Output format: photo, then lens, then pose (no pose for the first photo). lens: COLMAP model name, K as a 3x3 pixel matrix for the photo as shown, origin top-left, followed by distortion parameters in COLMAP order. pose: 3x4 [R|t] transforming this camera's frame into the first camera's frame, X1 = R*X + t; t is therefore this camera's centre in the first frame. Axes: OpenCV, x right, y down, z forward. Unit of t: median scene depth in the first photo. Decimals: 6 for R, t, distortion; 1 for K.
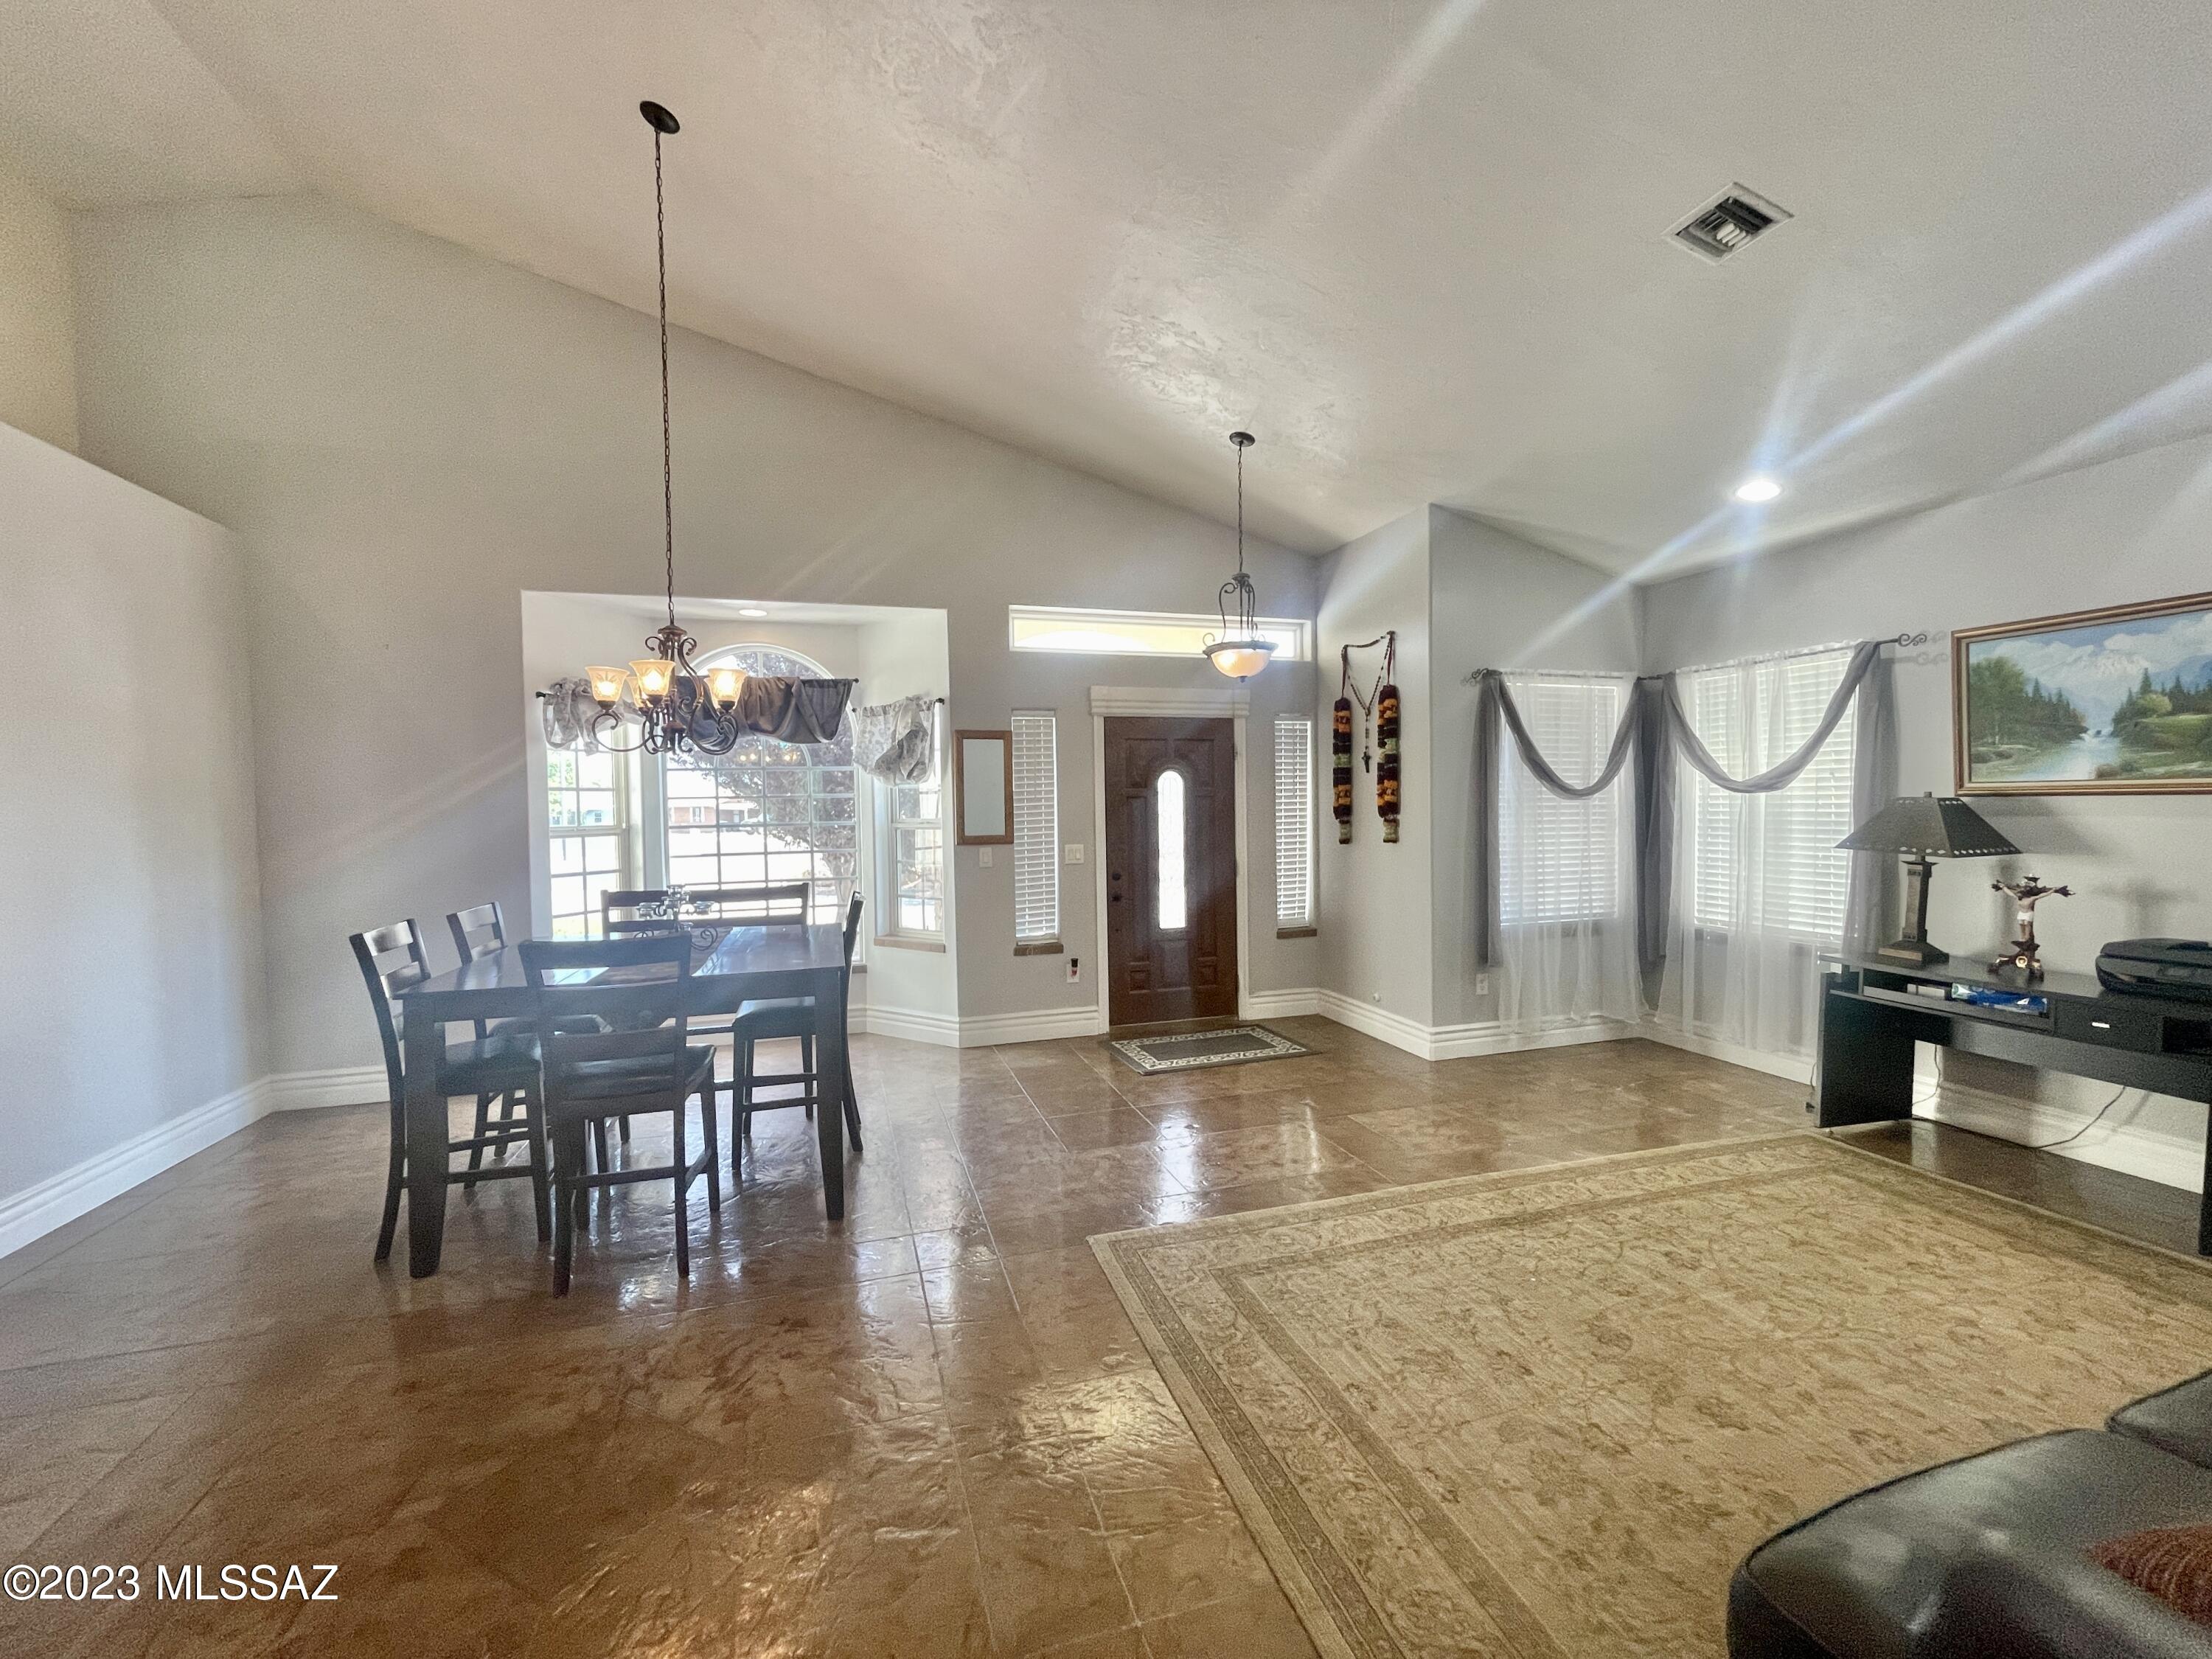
lens RADIAL K [[903.8, 0, 1101.7], [0, 903.8, 828.6], [0, 0, 1]] dist [0.001359, -0.000248]
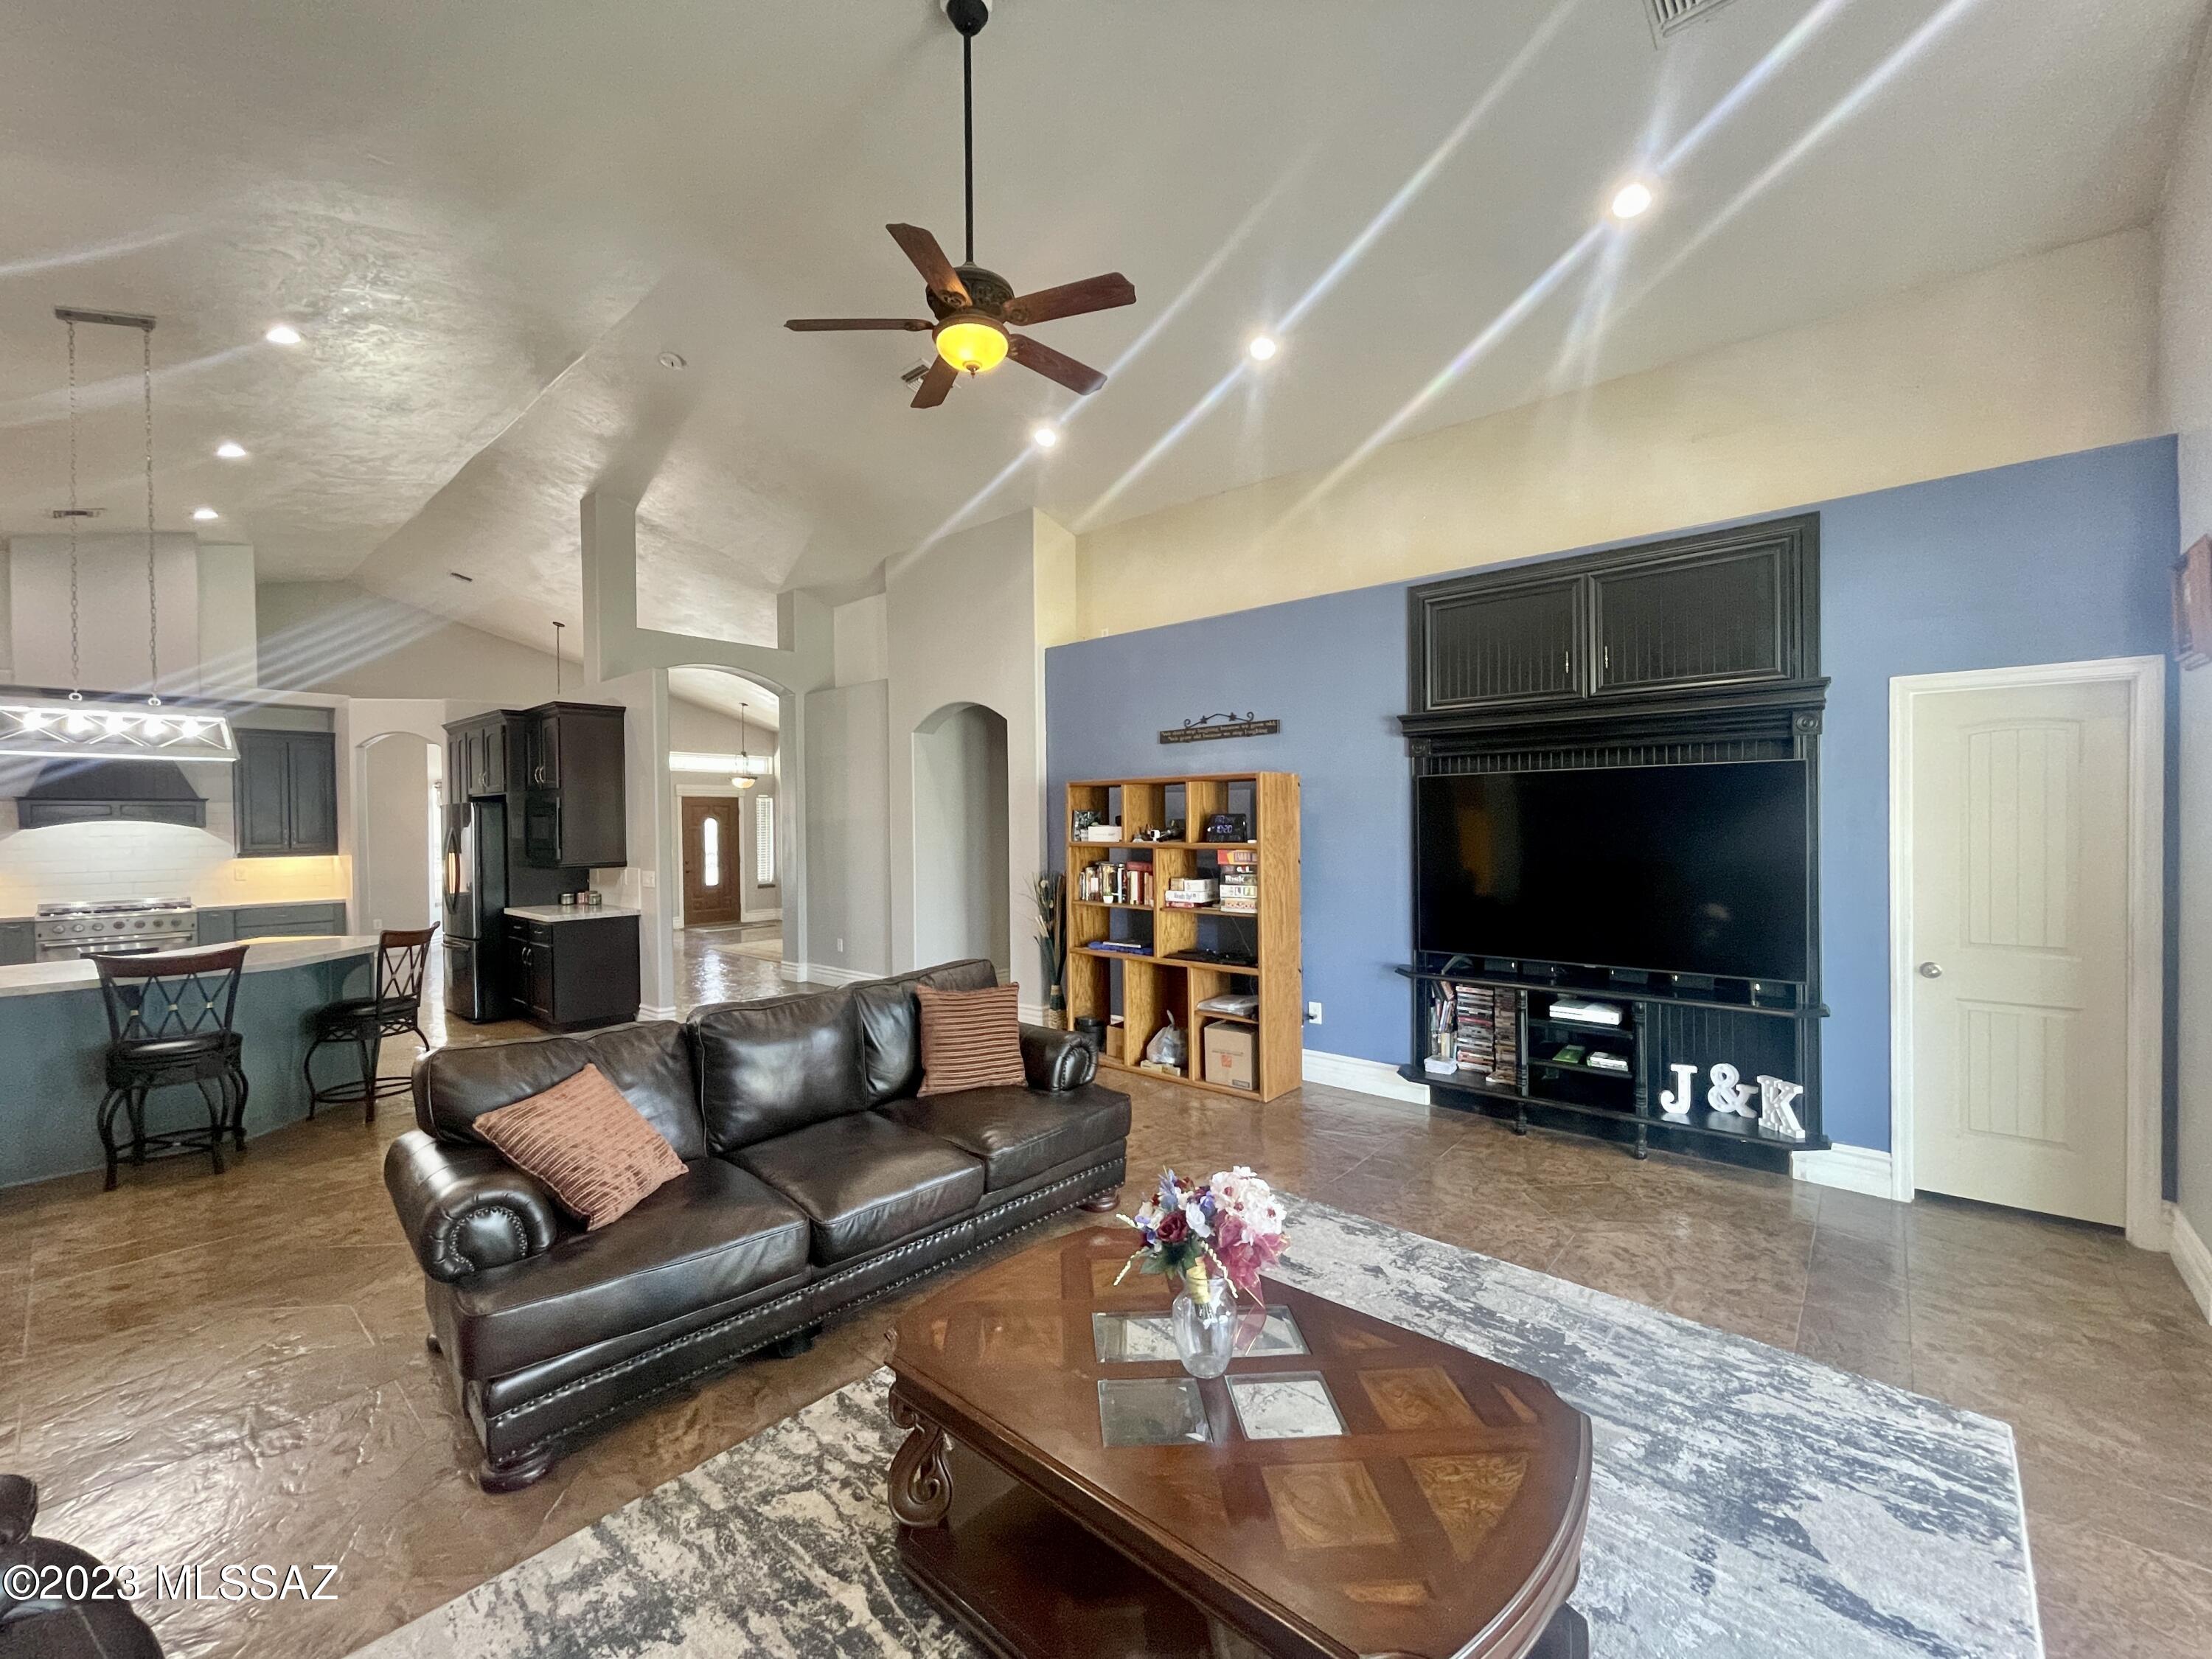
lens RADIAL K [[903.8, 0, 1101.7], [0, 903.8, 828.6], [0, 0, 1]] dist [0.001359, -0.000248]
pose [[0.848251, -0.001037, 0.529594, -0.337086], [0.016729, 0.999552, -0.024837, 0.043135], [-0.529331, 0.029928, 0.847888, -1.699783]]
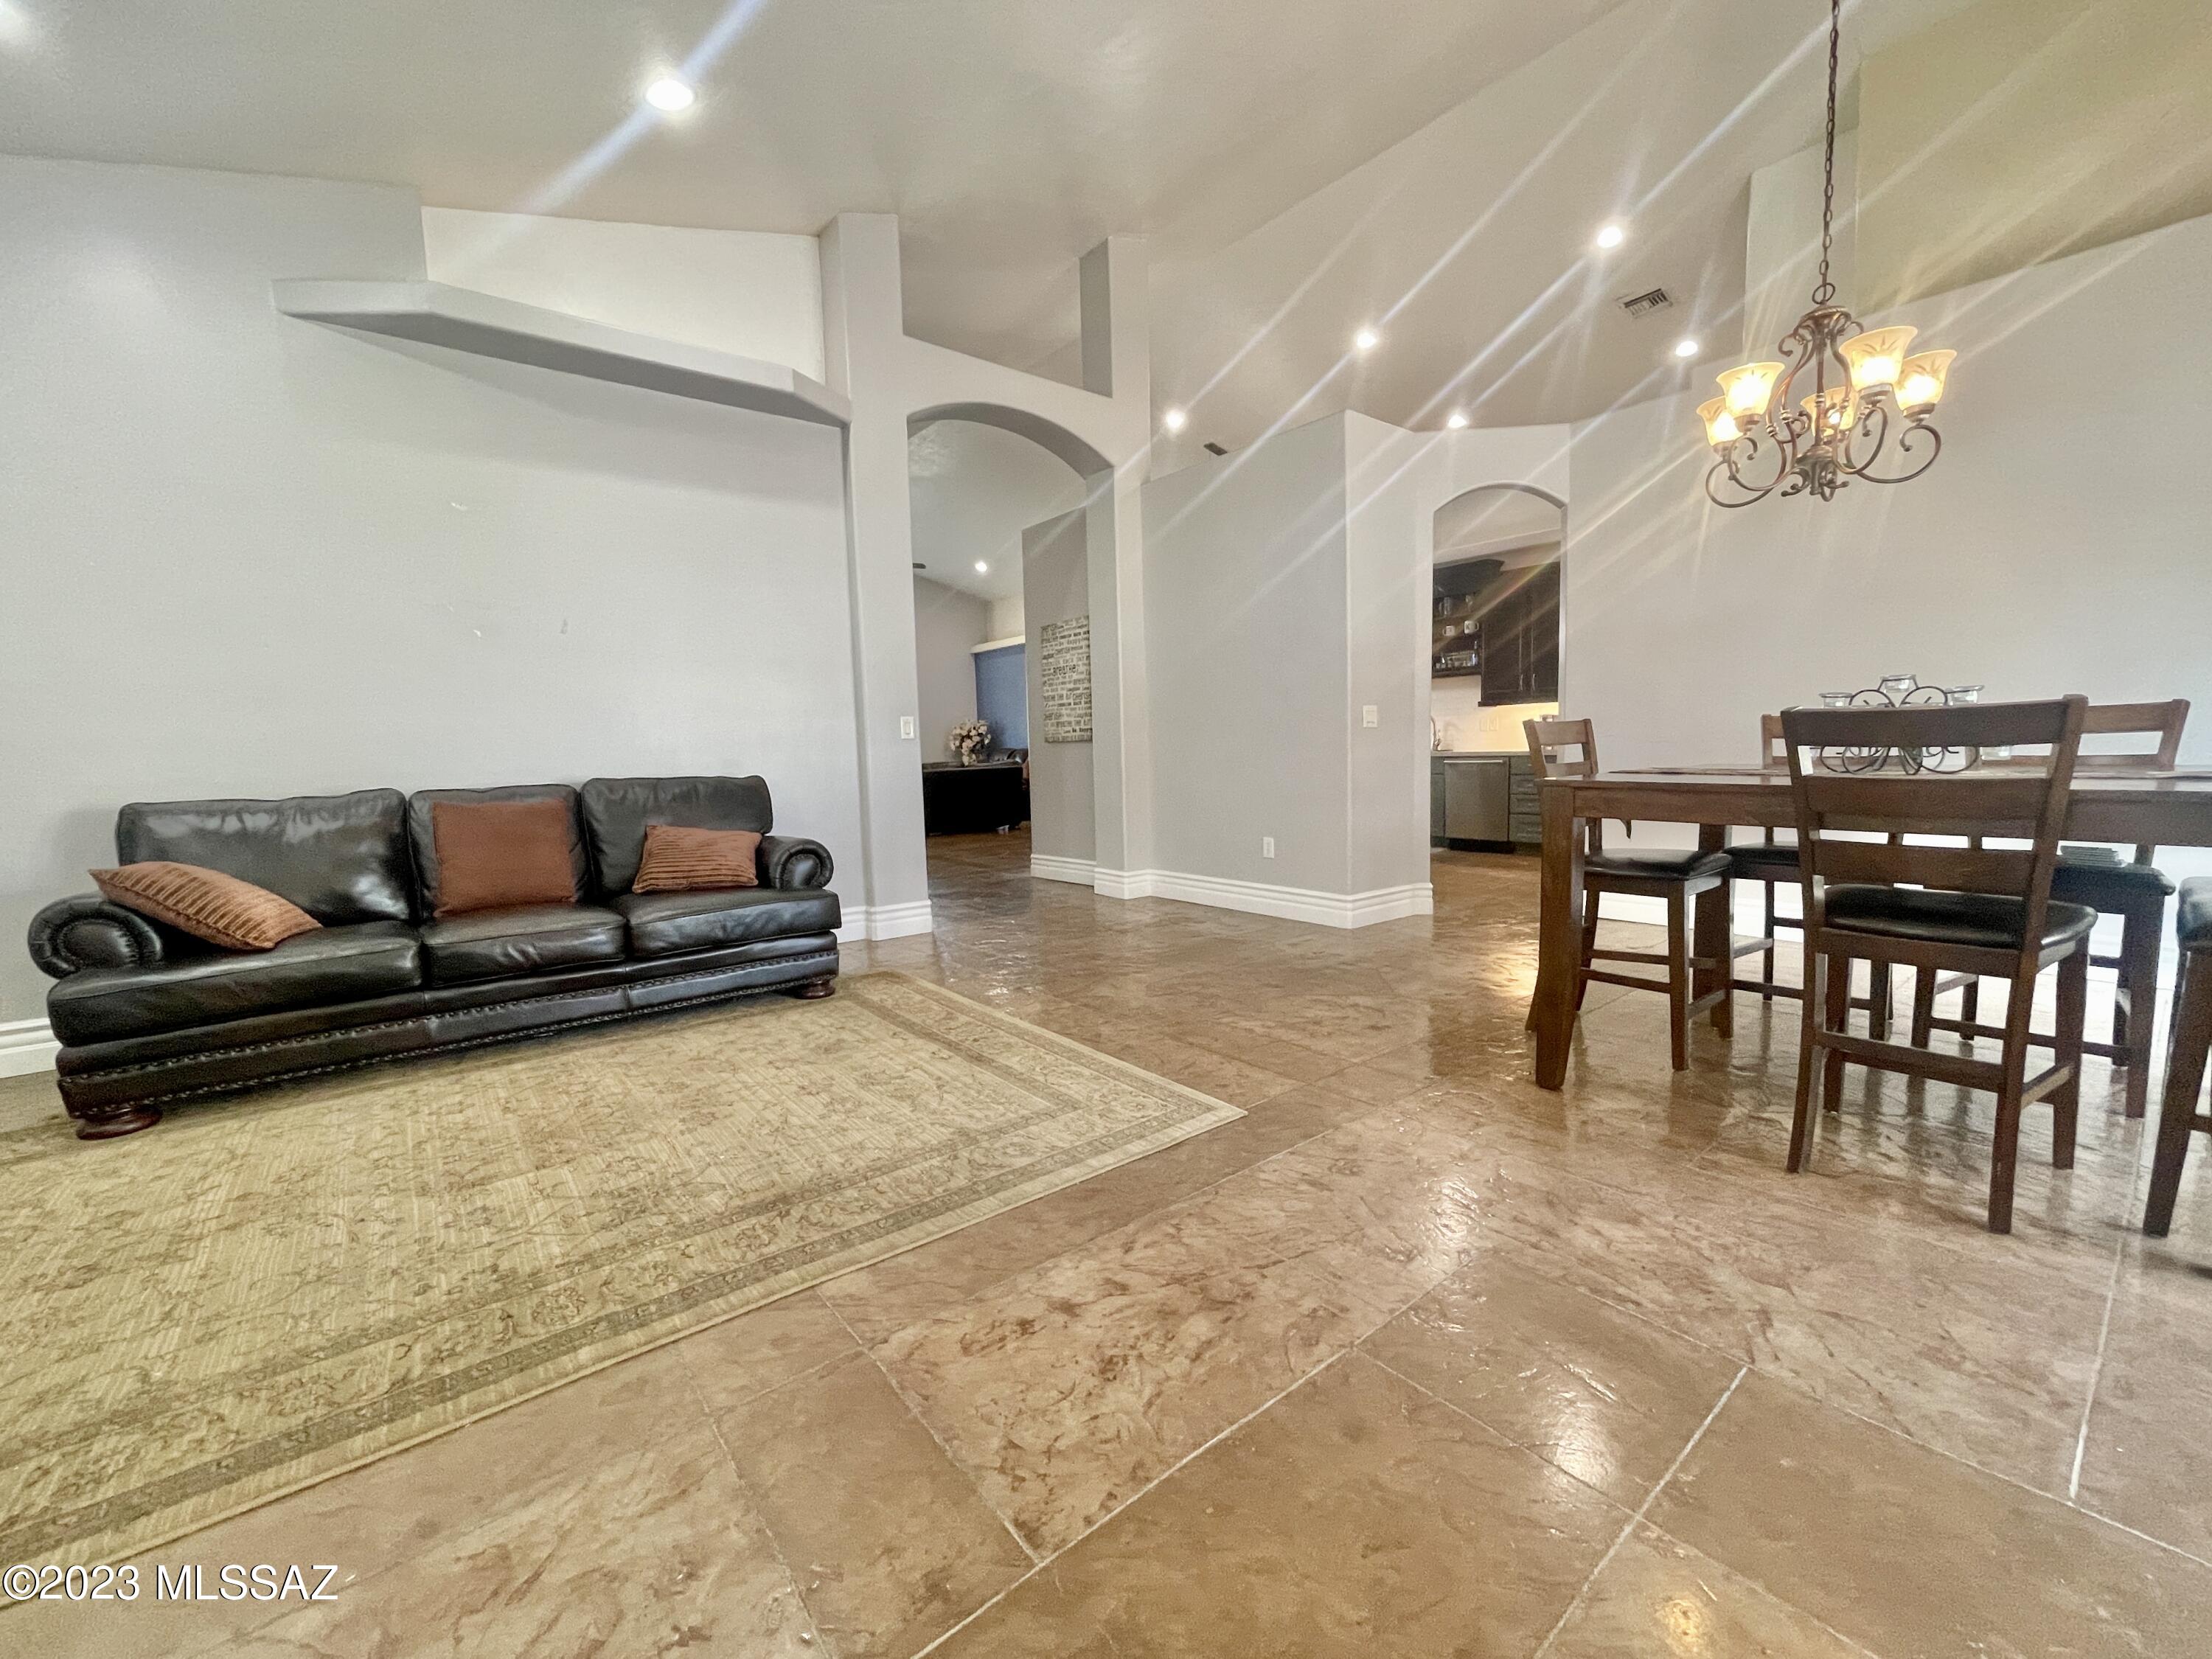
lens RADIAL K [[887.5, 0, 1106.0], [0, 887.5, 829.5], [0, 0, 1]] dist [-0.002721, -0.000814]
pose [[-0.924892, 0.071256, -0.373493, 0.339033], [0.023801, 0.991207, 0.130165, 0.075405], [0.379483, 0.111499, -0.918455, 1.458469]]
